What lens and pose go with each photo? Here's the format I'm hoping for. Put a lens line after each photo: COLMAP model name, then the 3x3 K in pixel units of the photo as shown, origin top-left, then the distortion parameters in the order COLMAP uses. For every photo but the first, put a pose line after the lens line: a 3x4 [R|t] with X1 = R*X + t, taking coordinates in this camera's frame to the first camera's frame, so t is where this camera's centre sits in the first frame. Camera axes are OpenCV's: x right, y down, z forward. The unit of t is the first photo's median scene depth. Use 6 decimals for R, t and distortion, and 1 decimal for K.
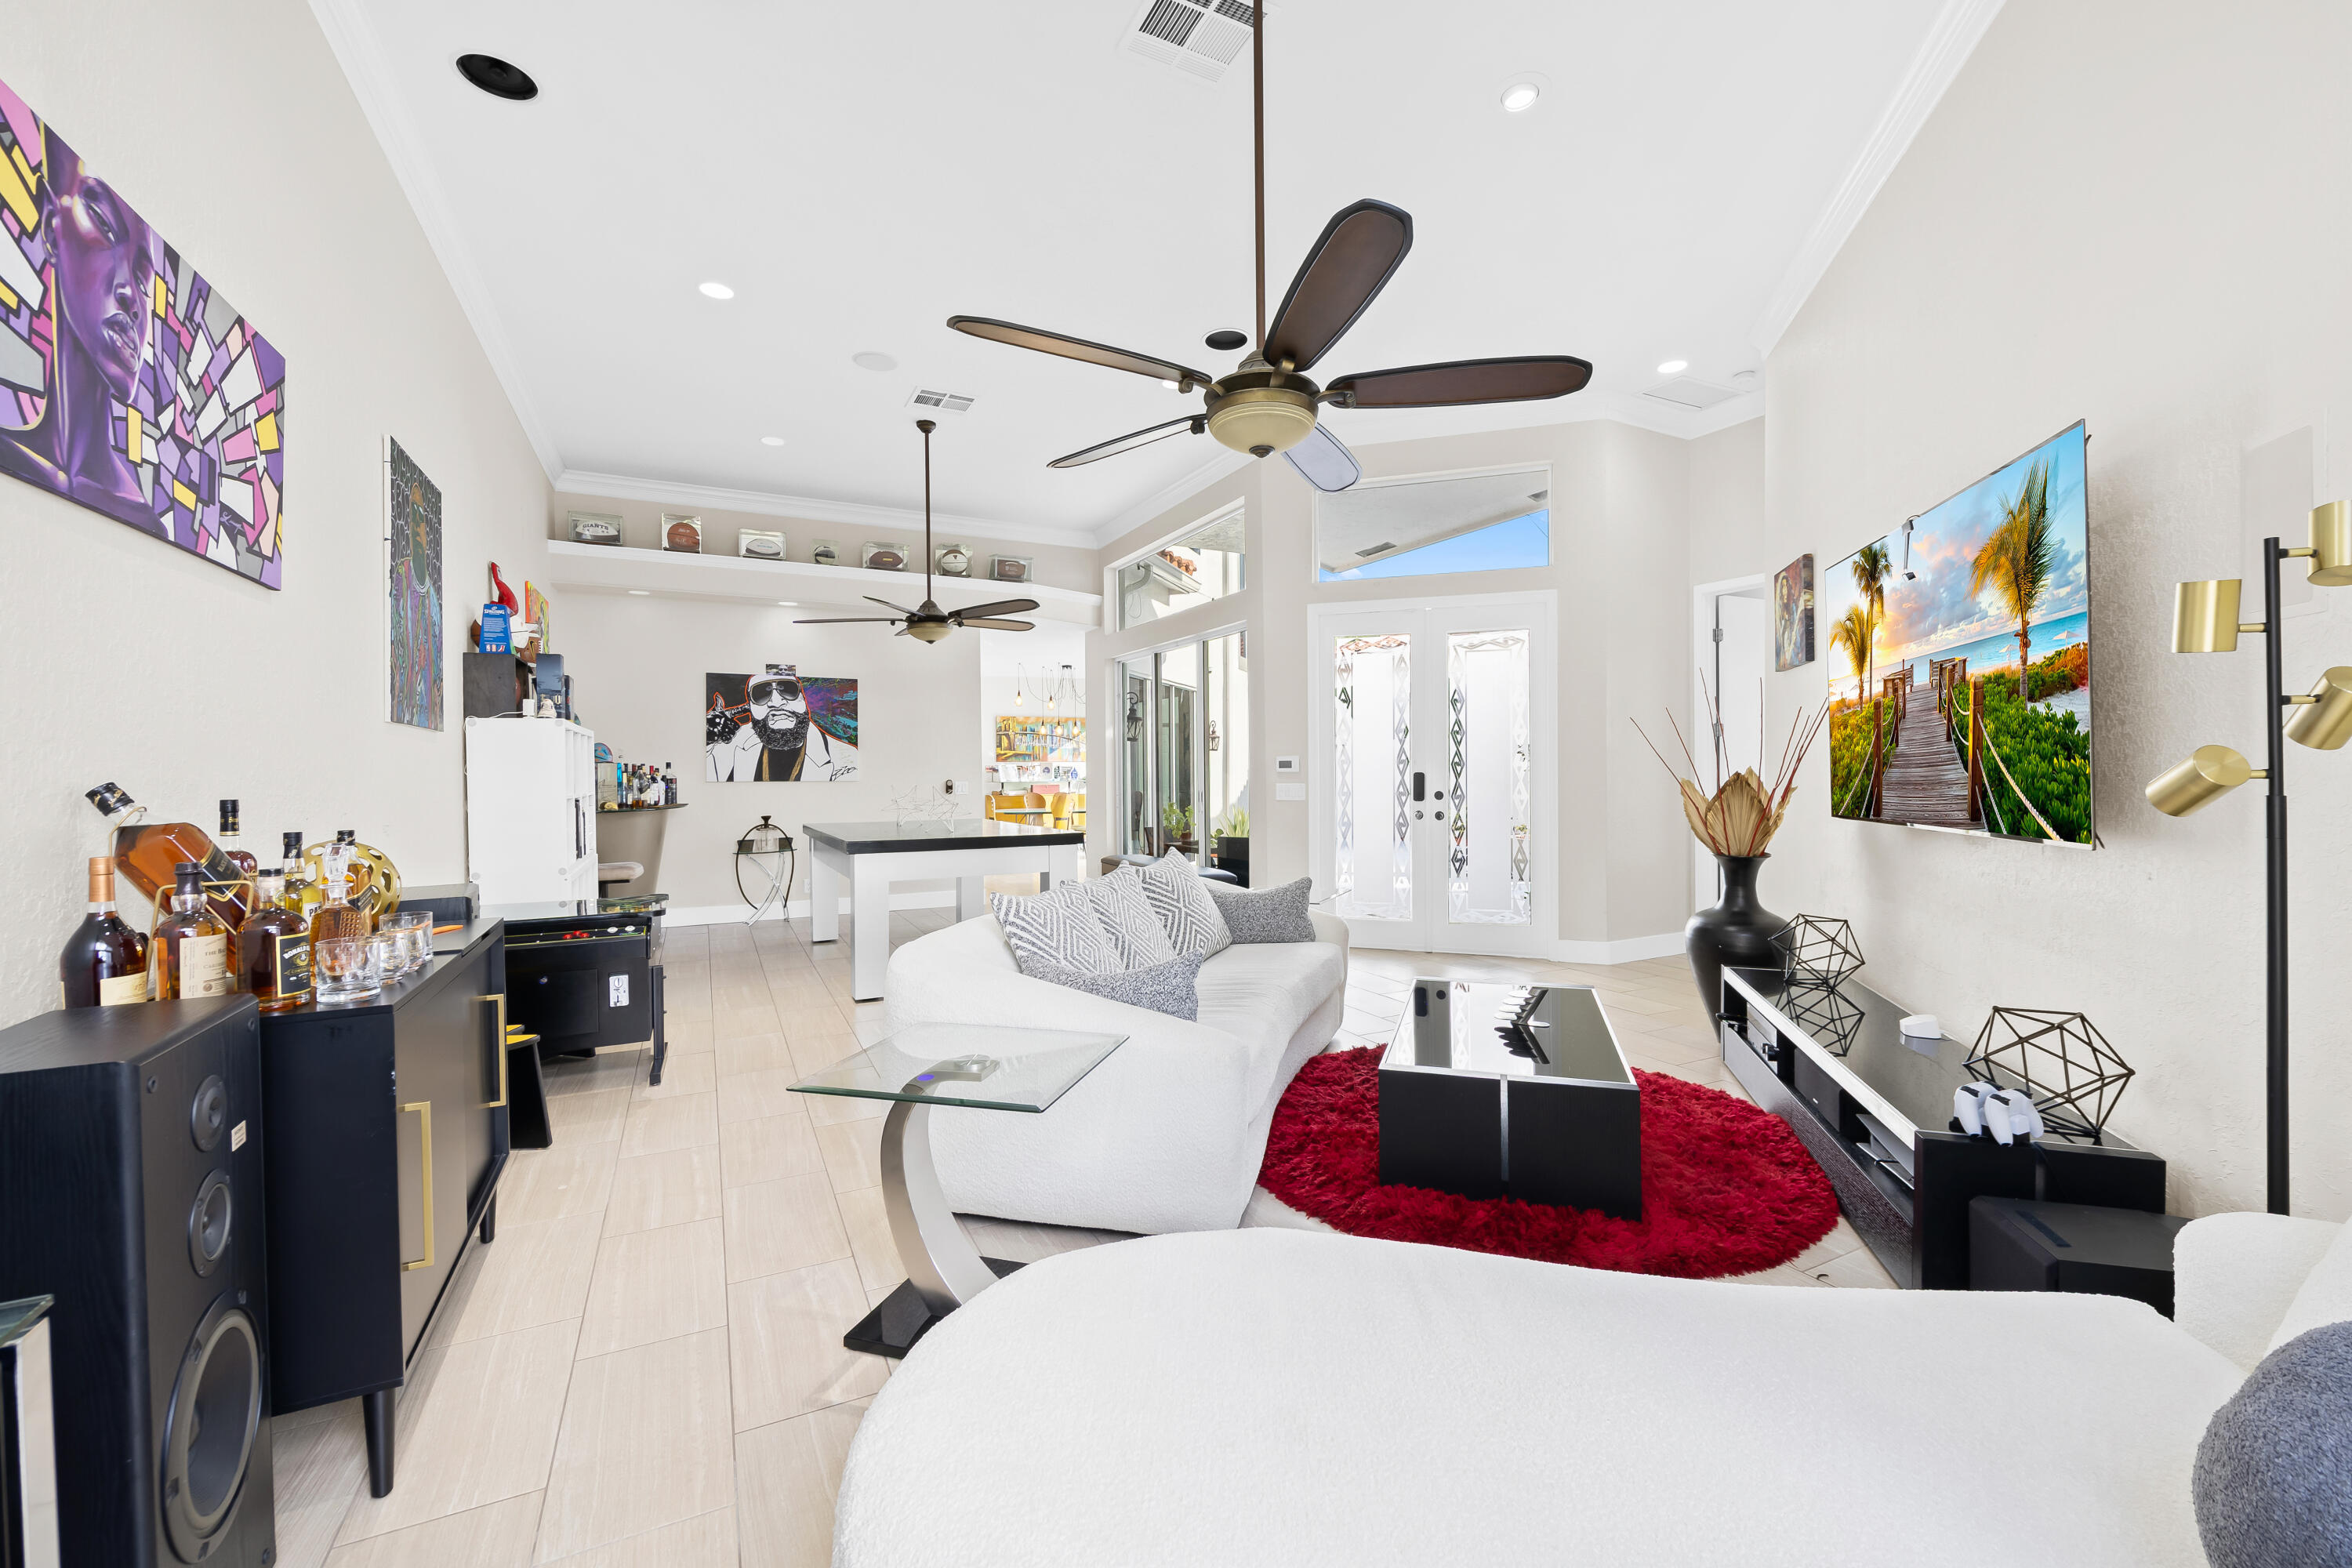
lens RADIAL K [[946.7, 0, 1173.7], [0, 946.7, 770.7], [0, 0, 1]] dist [-0.000575, -0.002251]
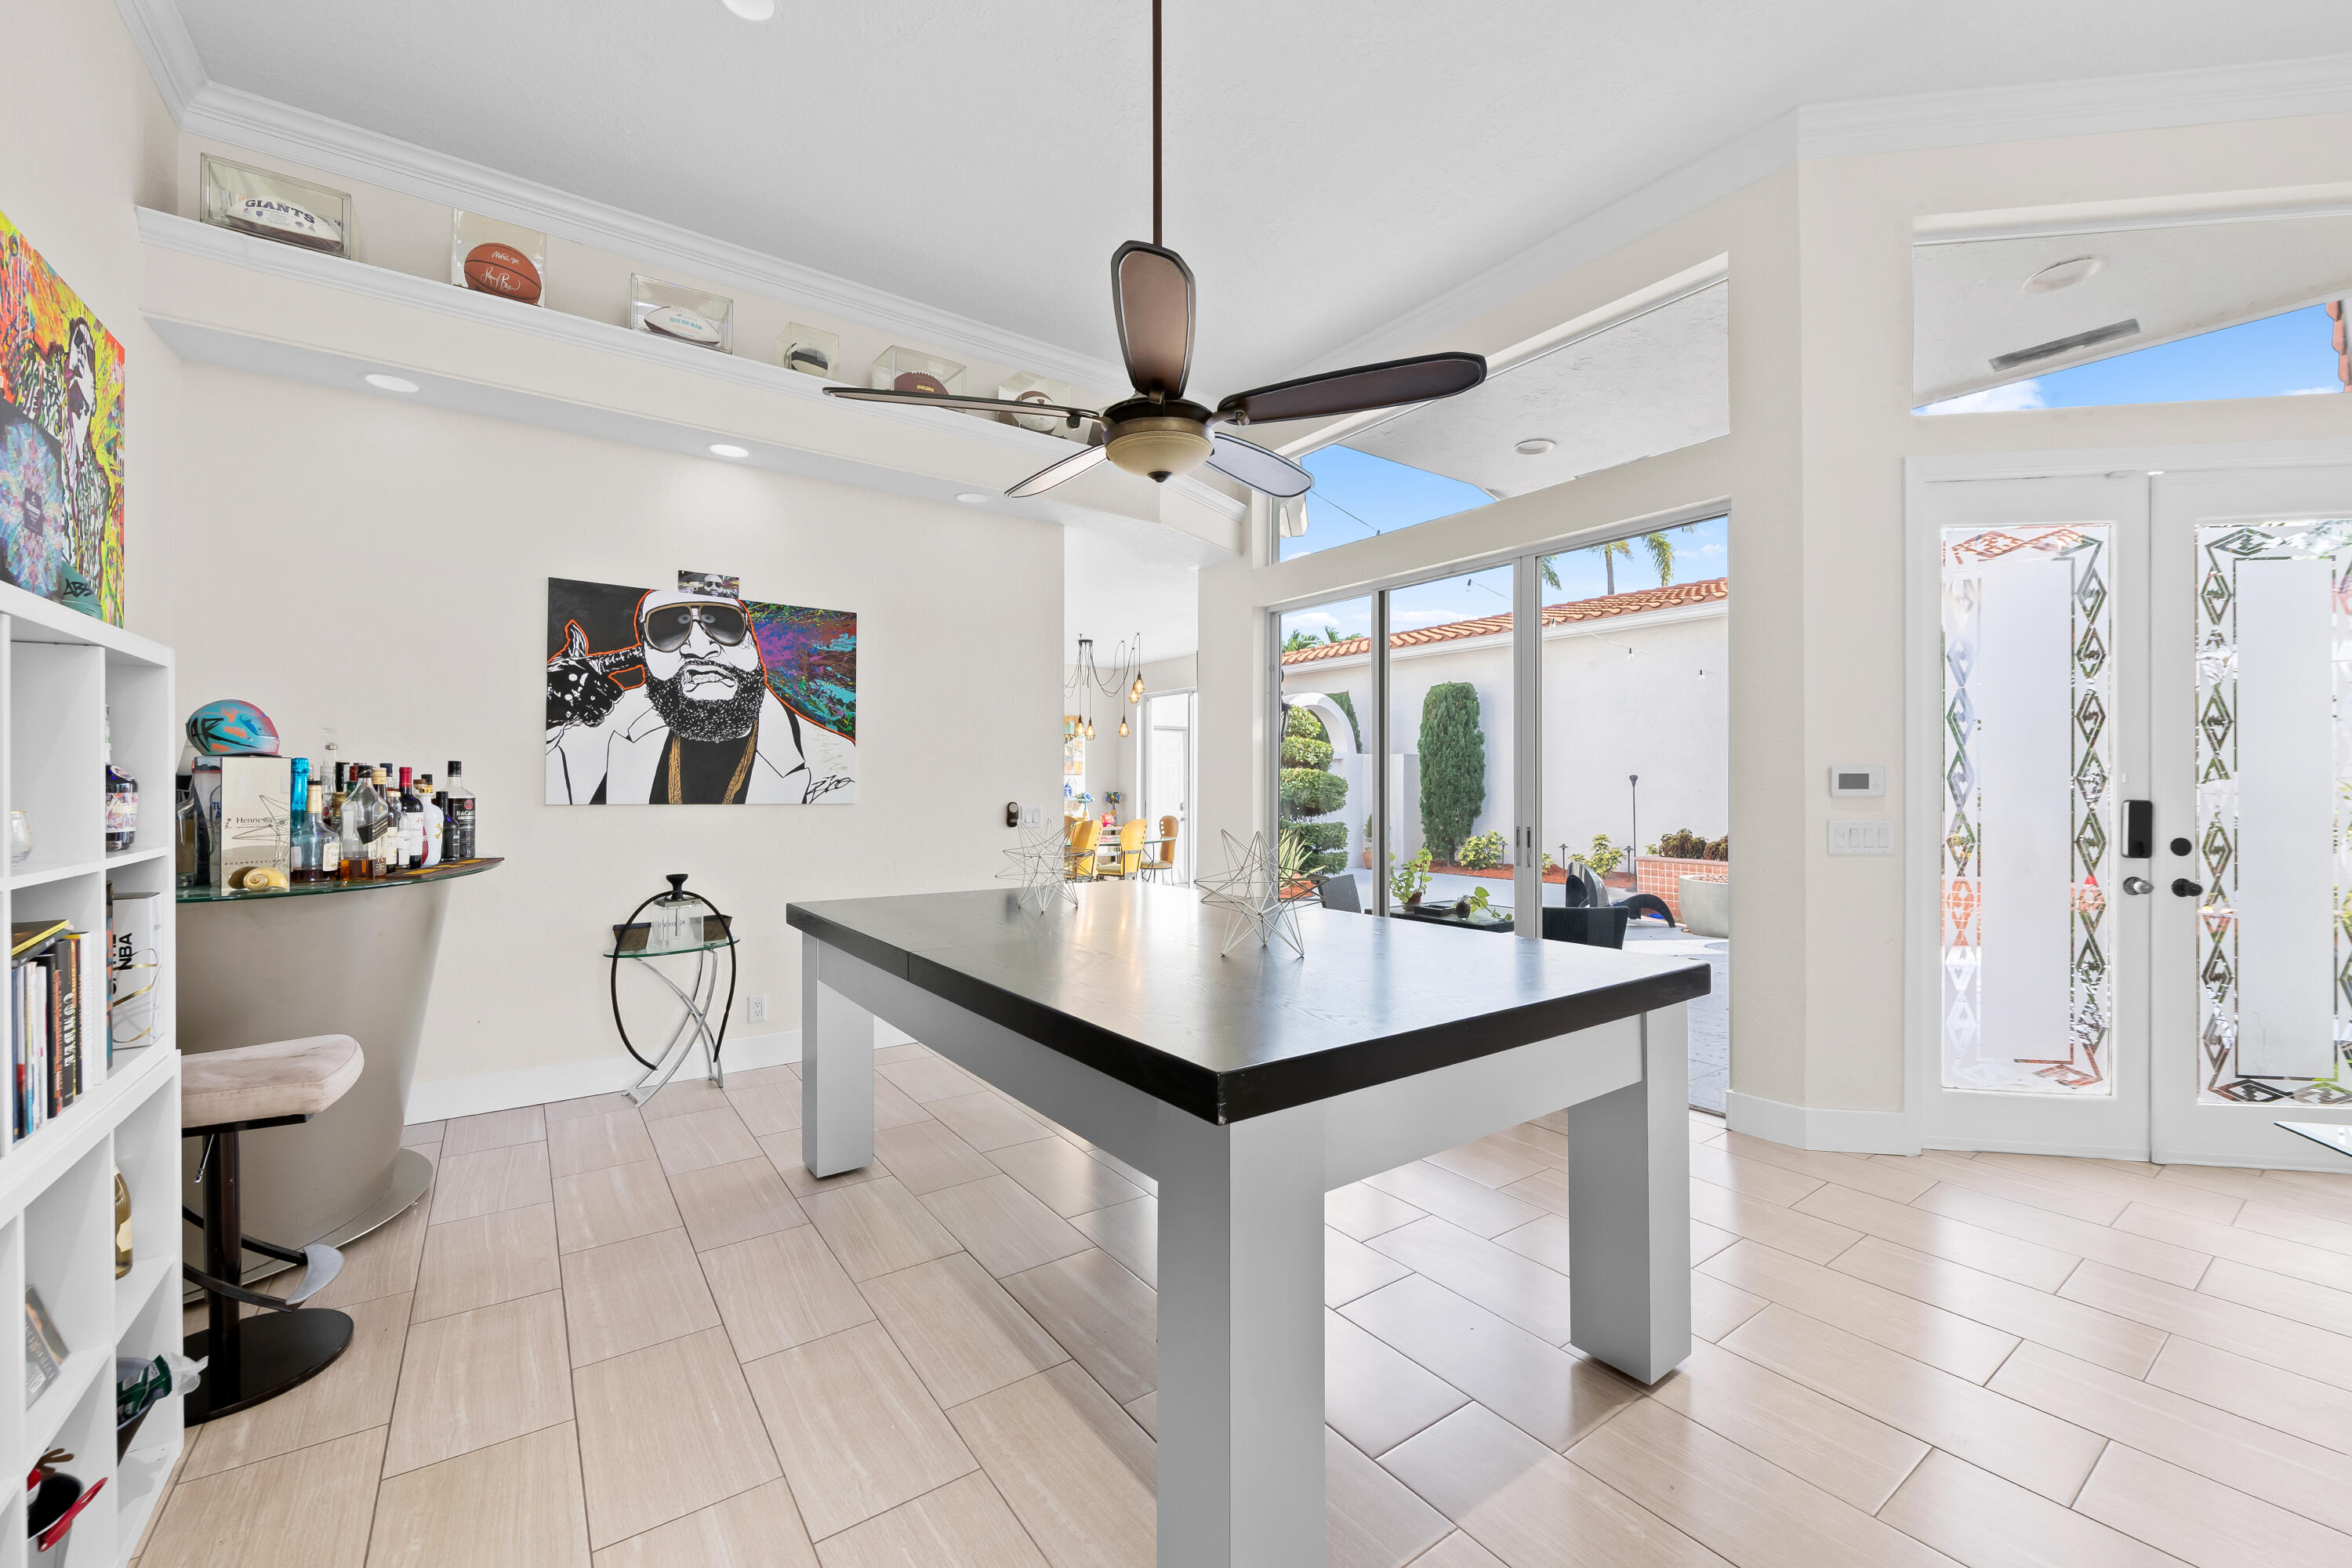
lens RADIAL K [[940.7, 0, 1193.7], [0, 940.7, 779.5], [0, 0, 1]] dist [-0.002271, -0.000816]
pose [[0.986808, 0.010865, 0.161533, -0.243557], [-0.009496, 0.999912, -0.009246, 0.000218], [-0.161619, 0.007590, 0.986824, 0.471185]]
